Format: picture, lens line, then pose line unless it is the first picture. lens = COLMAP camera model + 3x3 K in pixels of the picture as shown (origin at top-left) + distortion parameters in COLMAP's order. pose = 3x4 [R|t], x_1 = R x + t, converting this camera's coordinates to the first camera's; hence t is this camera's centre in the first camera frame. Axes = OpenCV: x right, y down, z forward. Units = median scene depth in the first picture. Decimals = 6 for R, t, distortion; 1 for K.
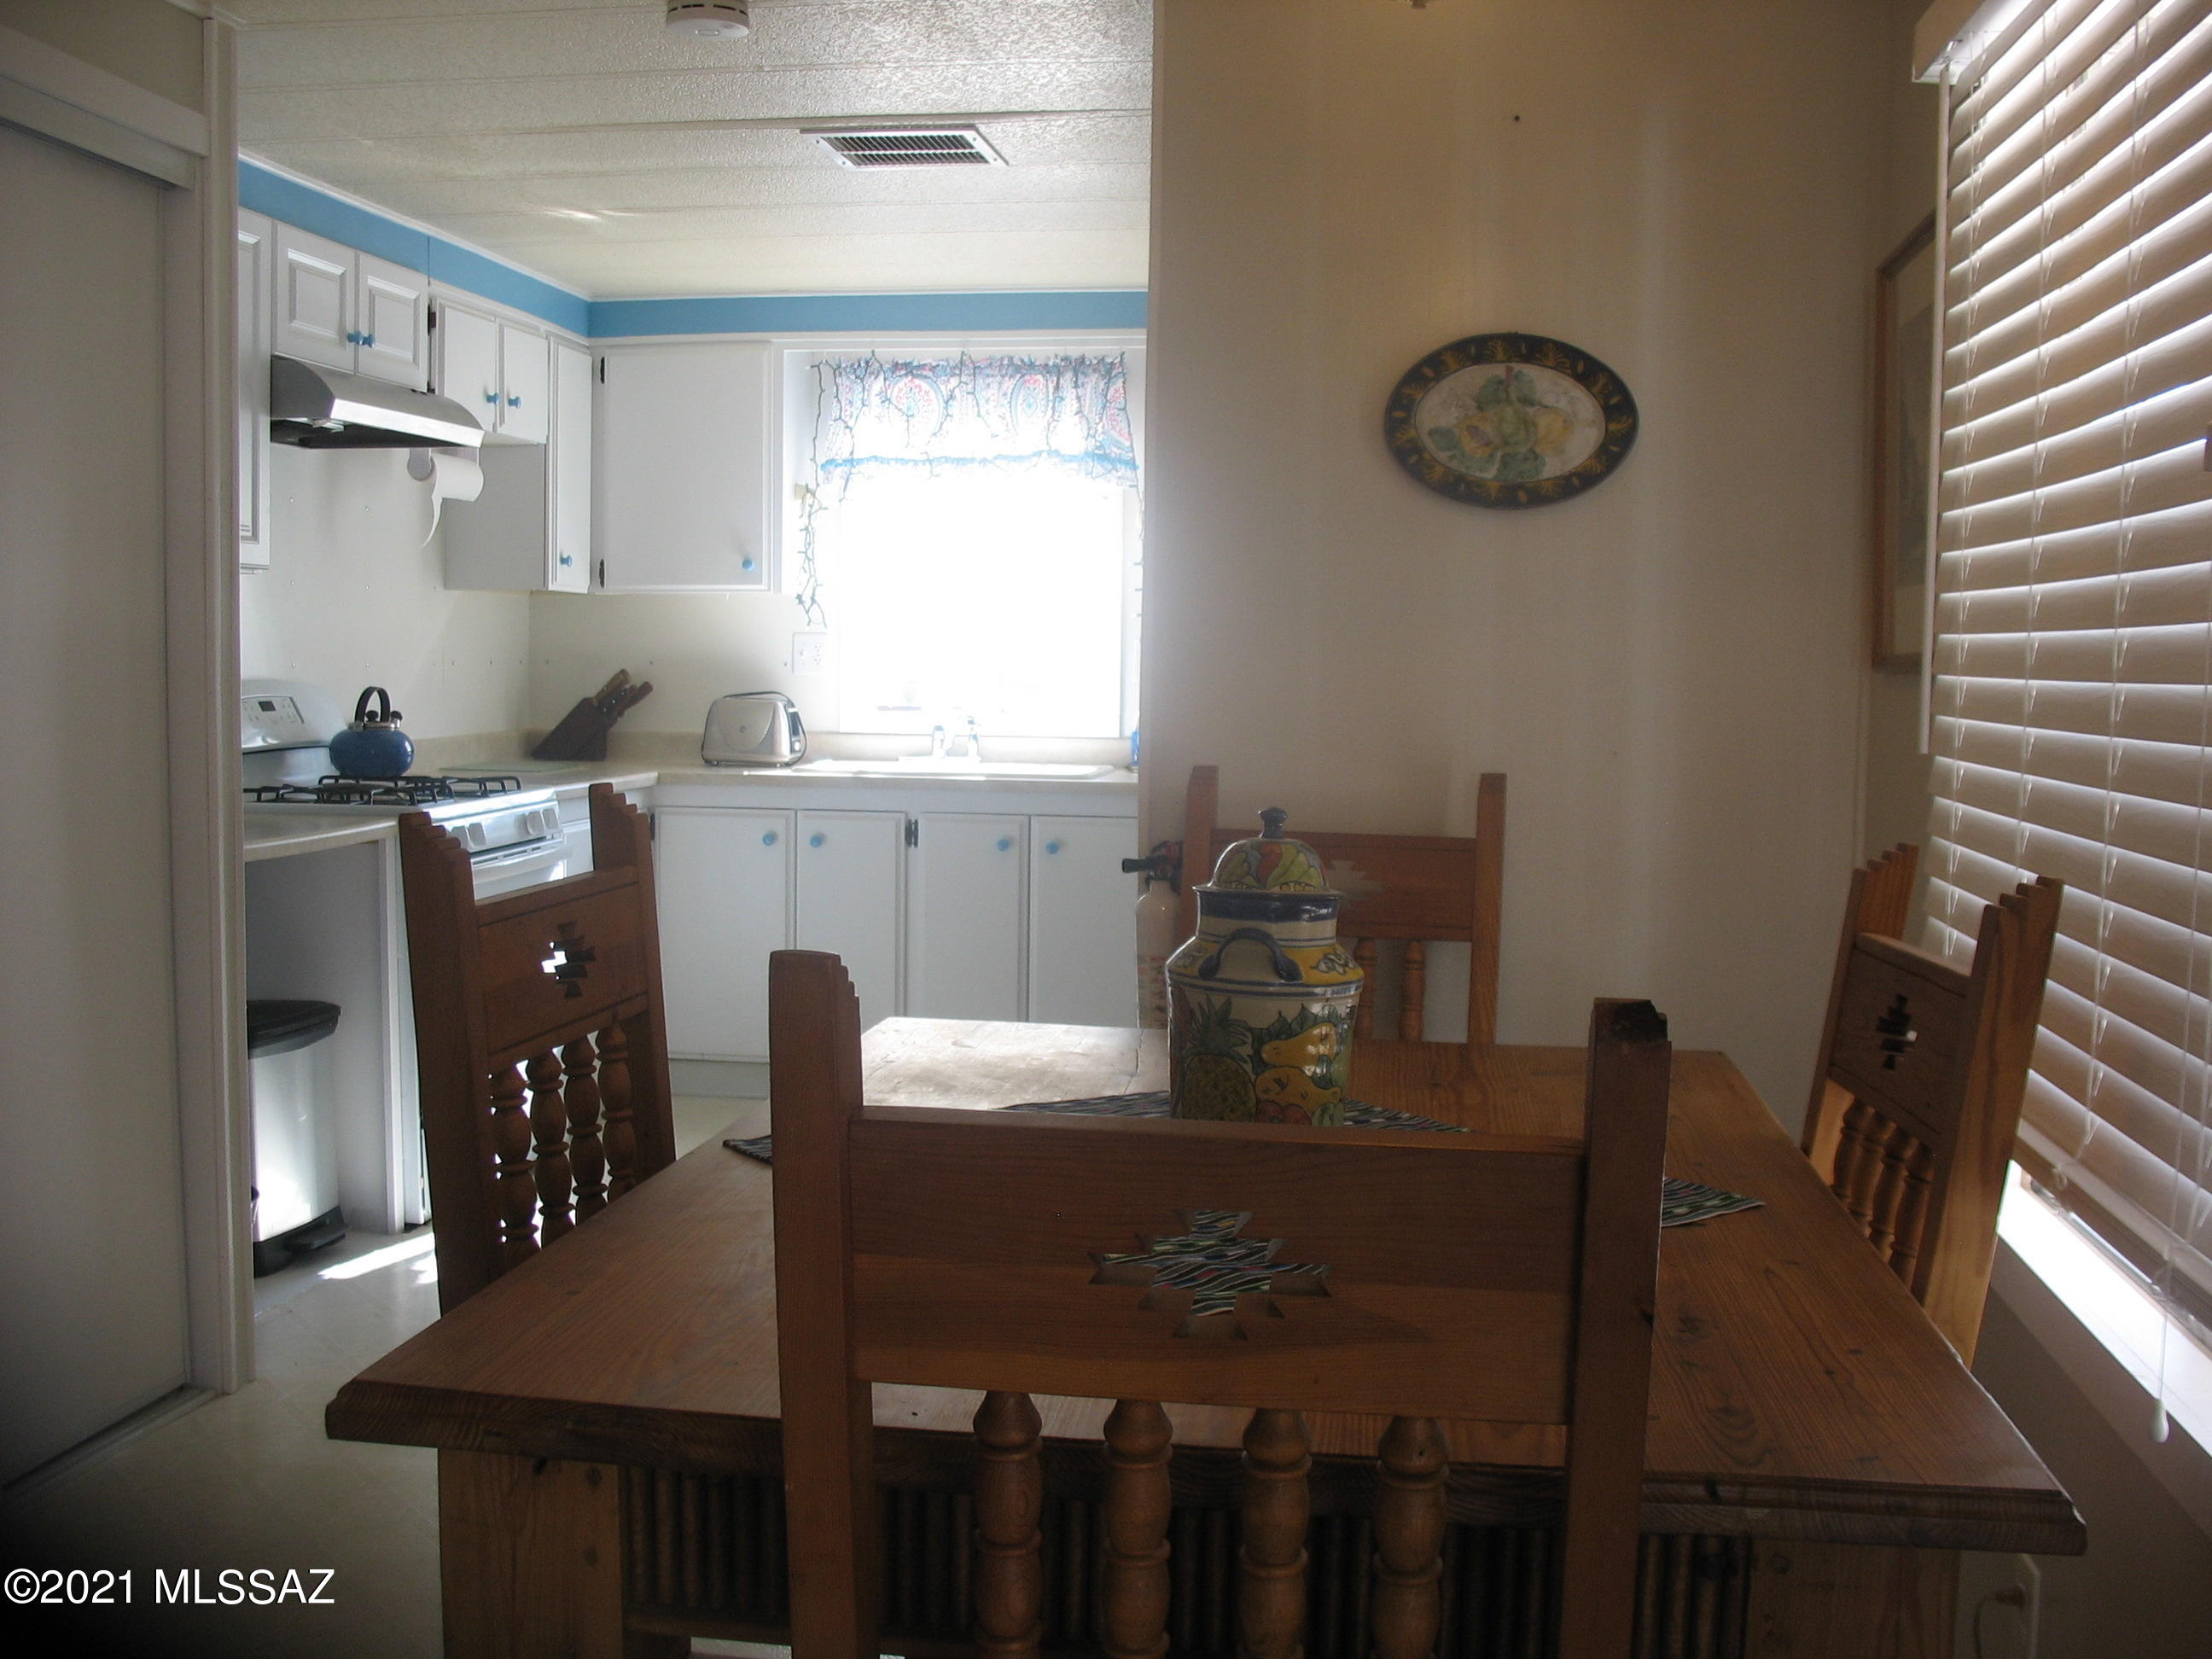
lens RADIAL K [[2303.5, 0, 1106.0], [0, 2303.5, 829.5], [0, 0, 1]] dist [-0.211010, 0.247992]
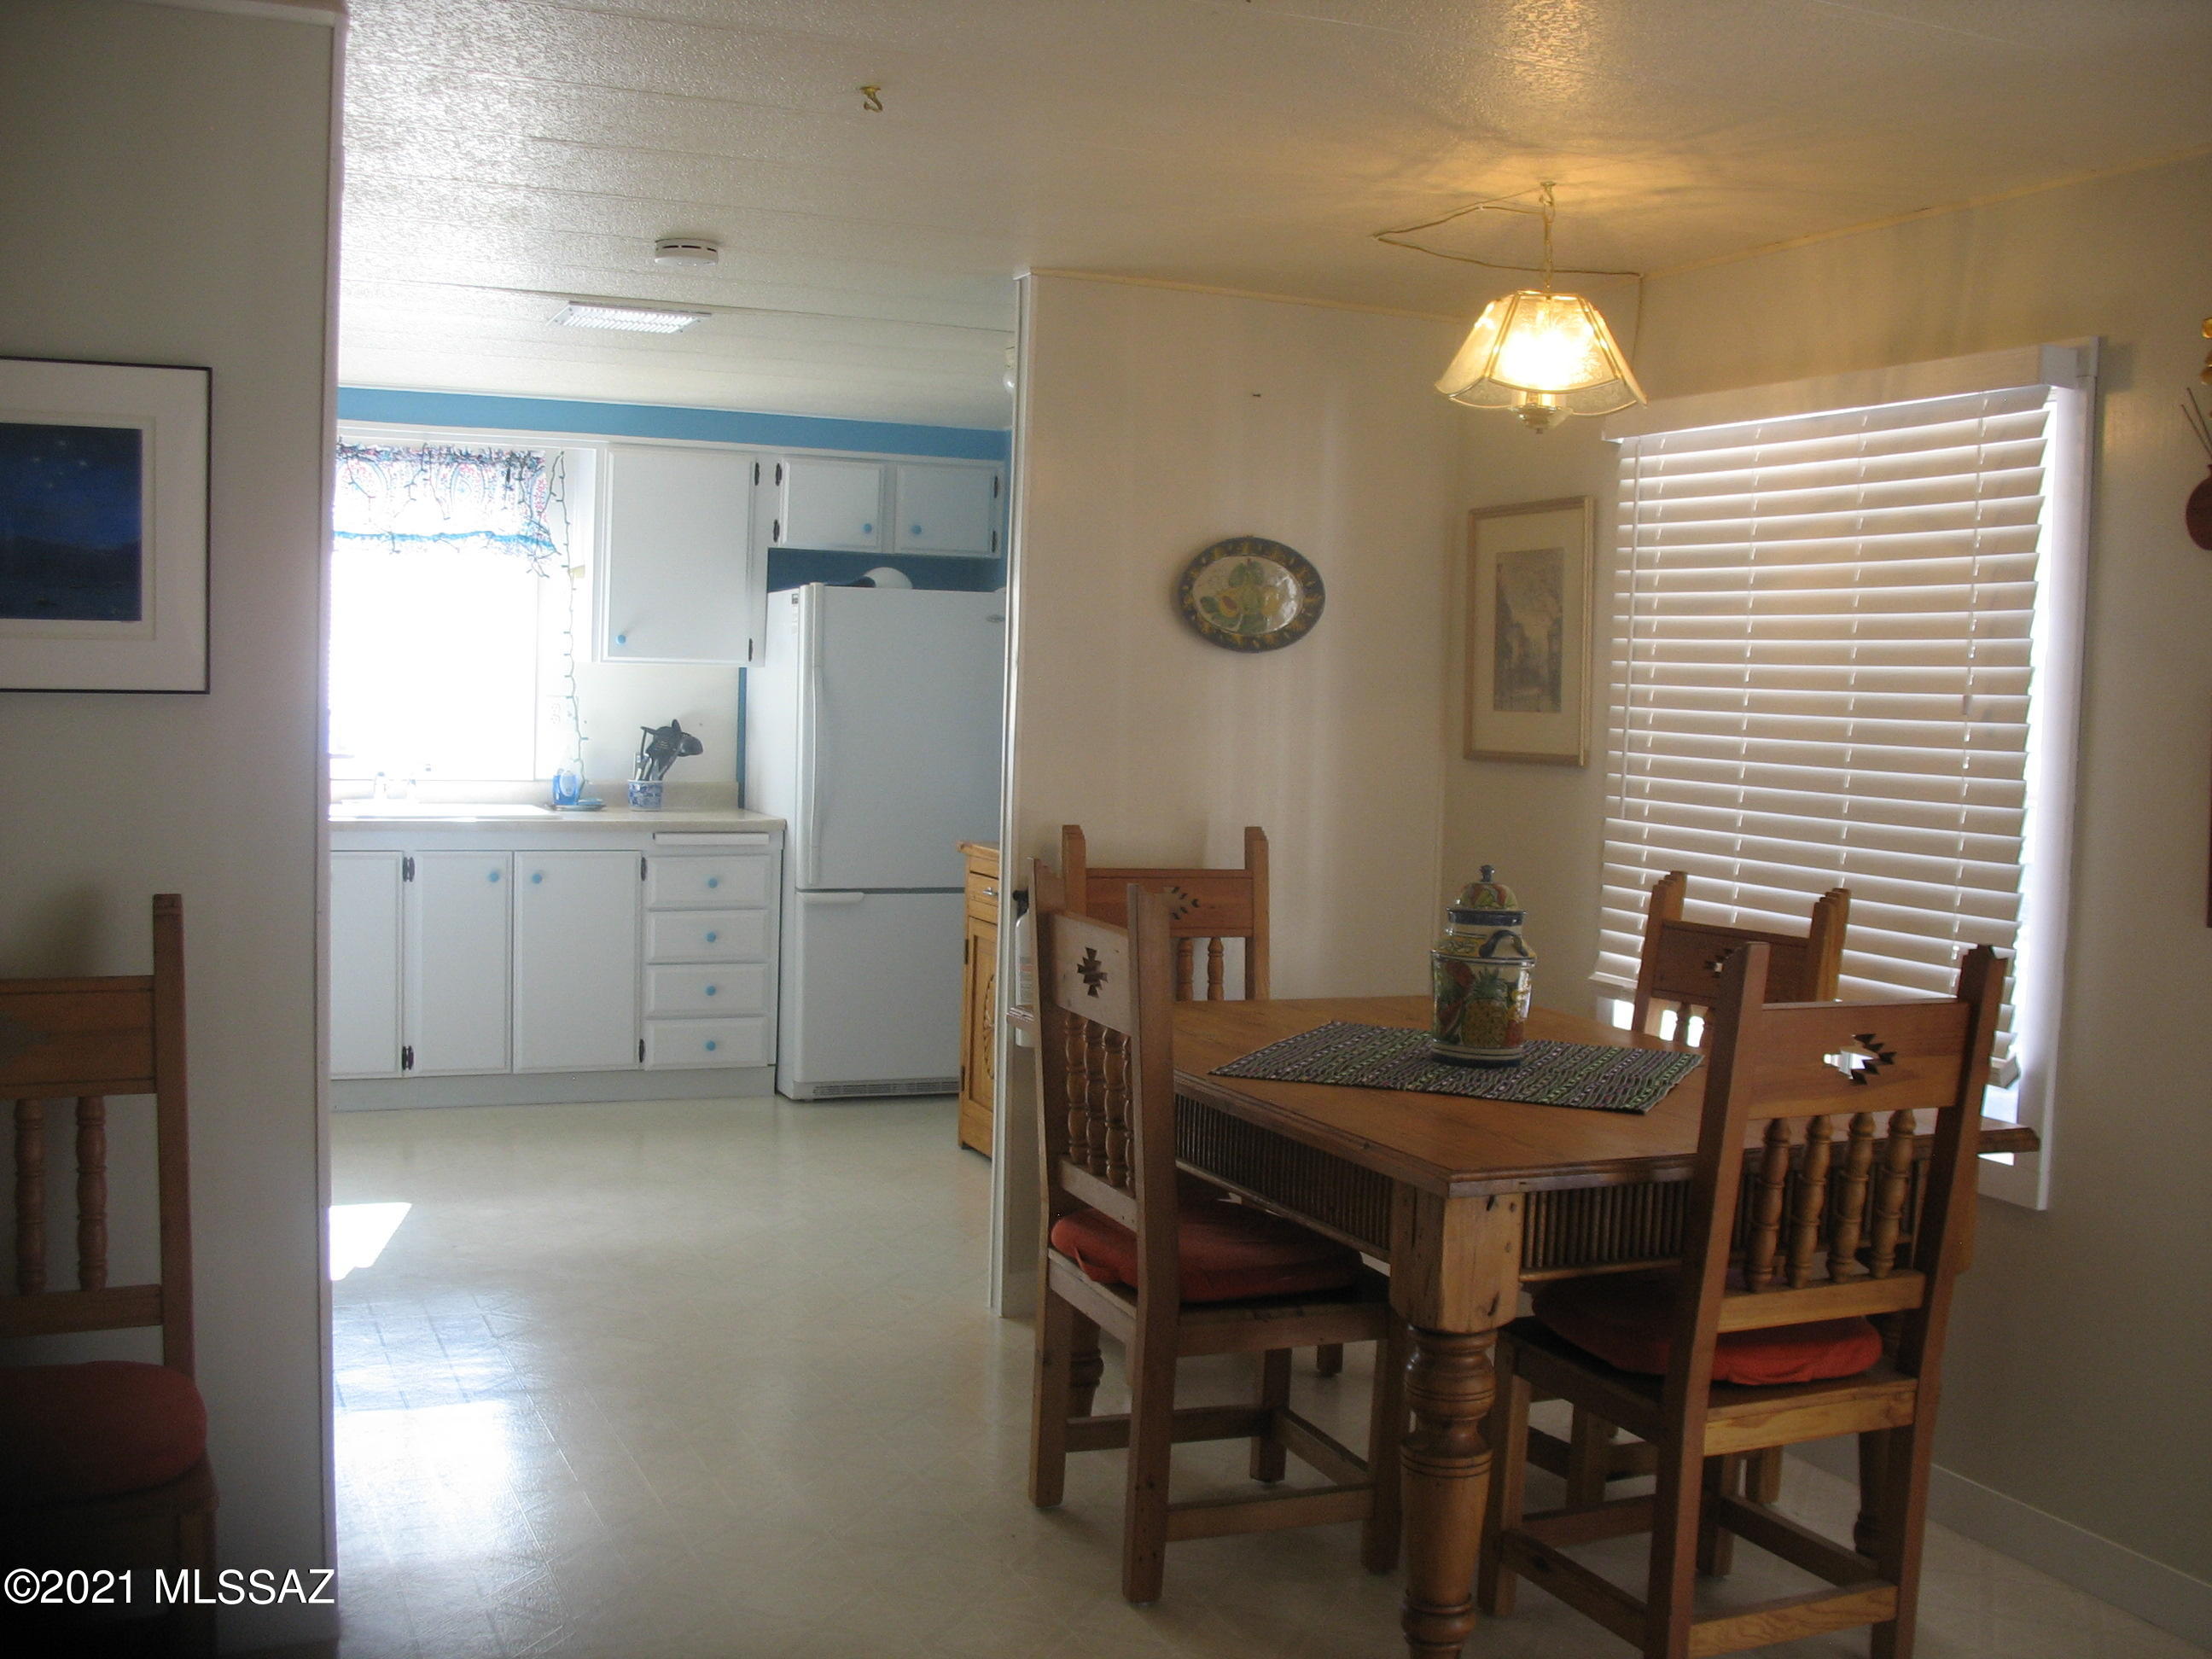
lens RADIAL K [[2303.5, 0, 1106.0], [0, 2303.5, 829.5], [0, 0, 1]] dist [-0.211010, 0.247992]
pose [[0.852001, -0.021226, 0.523109, -0.707778], [0.020730, 0.999762, 0.006804, -0.035035], [-0.523129, 0.005047, 0.852239, -0.254844]]
